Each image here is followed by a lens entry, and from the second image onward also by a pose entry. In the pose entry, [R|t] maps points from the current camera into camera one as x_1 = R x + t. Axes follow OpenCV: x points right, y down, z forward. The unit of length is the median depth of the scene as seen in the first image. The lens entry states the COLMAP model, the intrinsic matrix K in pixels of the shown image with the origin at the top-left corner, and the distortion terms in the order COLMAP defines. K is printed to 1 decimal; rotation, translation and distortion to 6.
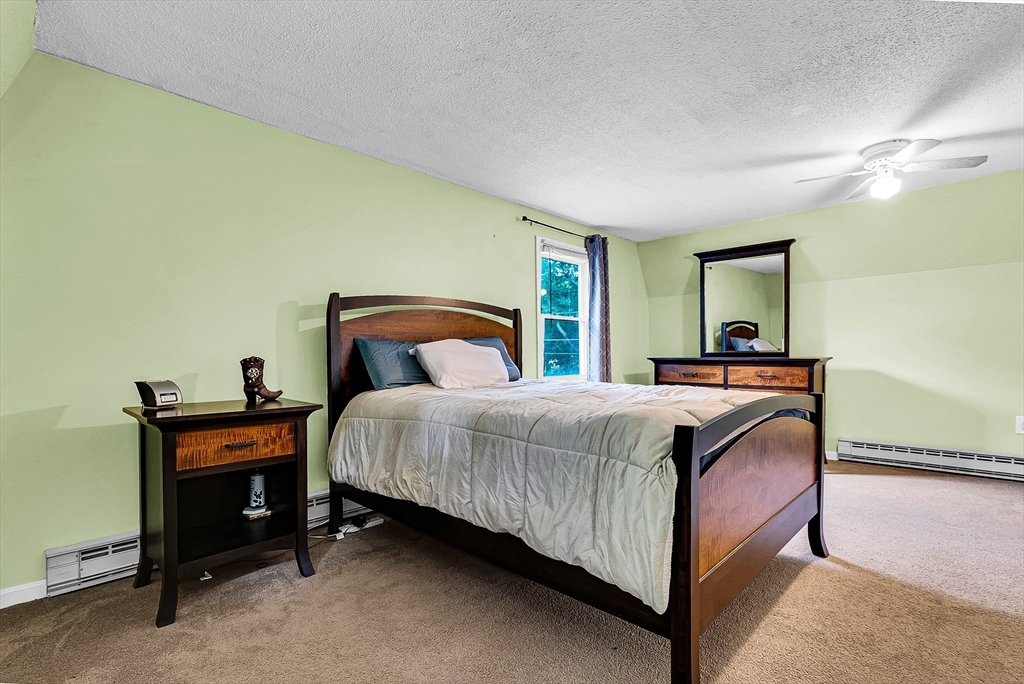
lens RADIAL K [[483.8, 0, 509.2], [0, 483.8, 355.3], [0, 0, 1]] dist [0.000476, 0.000408]
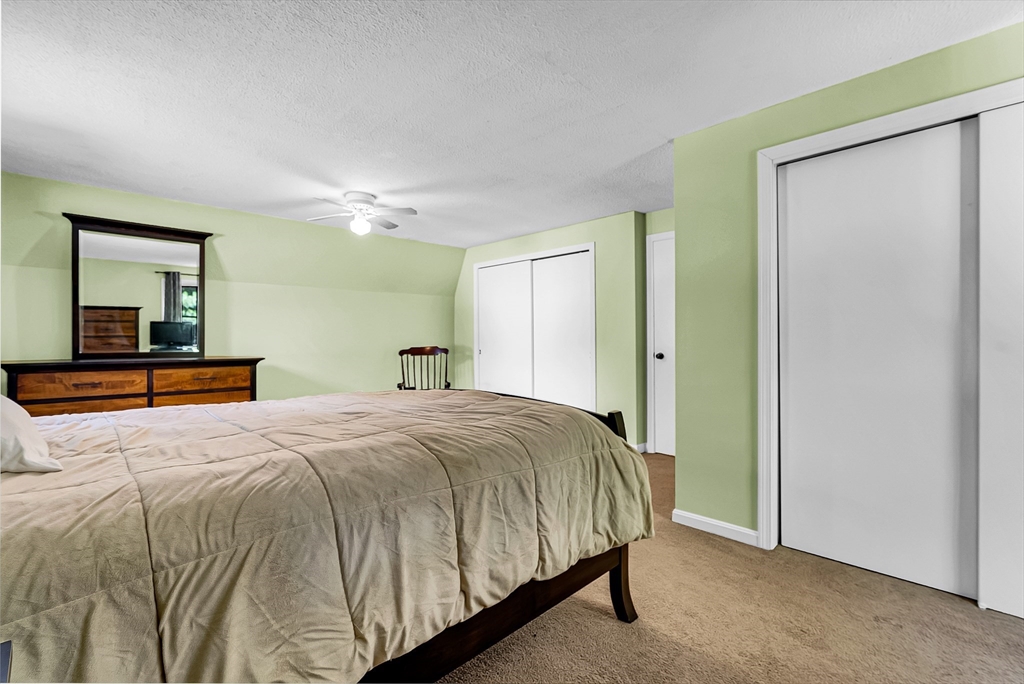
lens RADIAL K [[467.3, 0, 507.0], [0, 467.3, 335.5], [0, 0, 1]] dist [-0.004019, 0.000513]
pose [[0.016160, 0.011161, 0.999807, -0.321700], [0.005827, 0.999920, -0.011256, -0.023217], [-0.999852, 0.006007, 0.016094, 0.395472]]
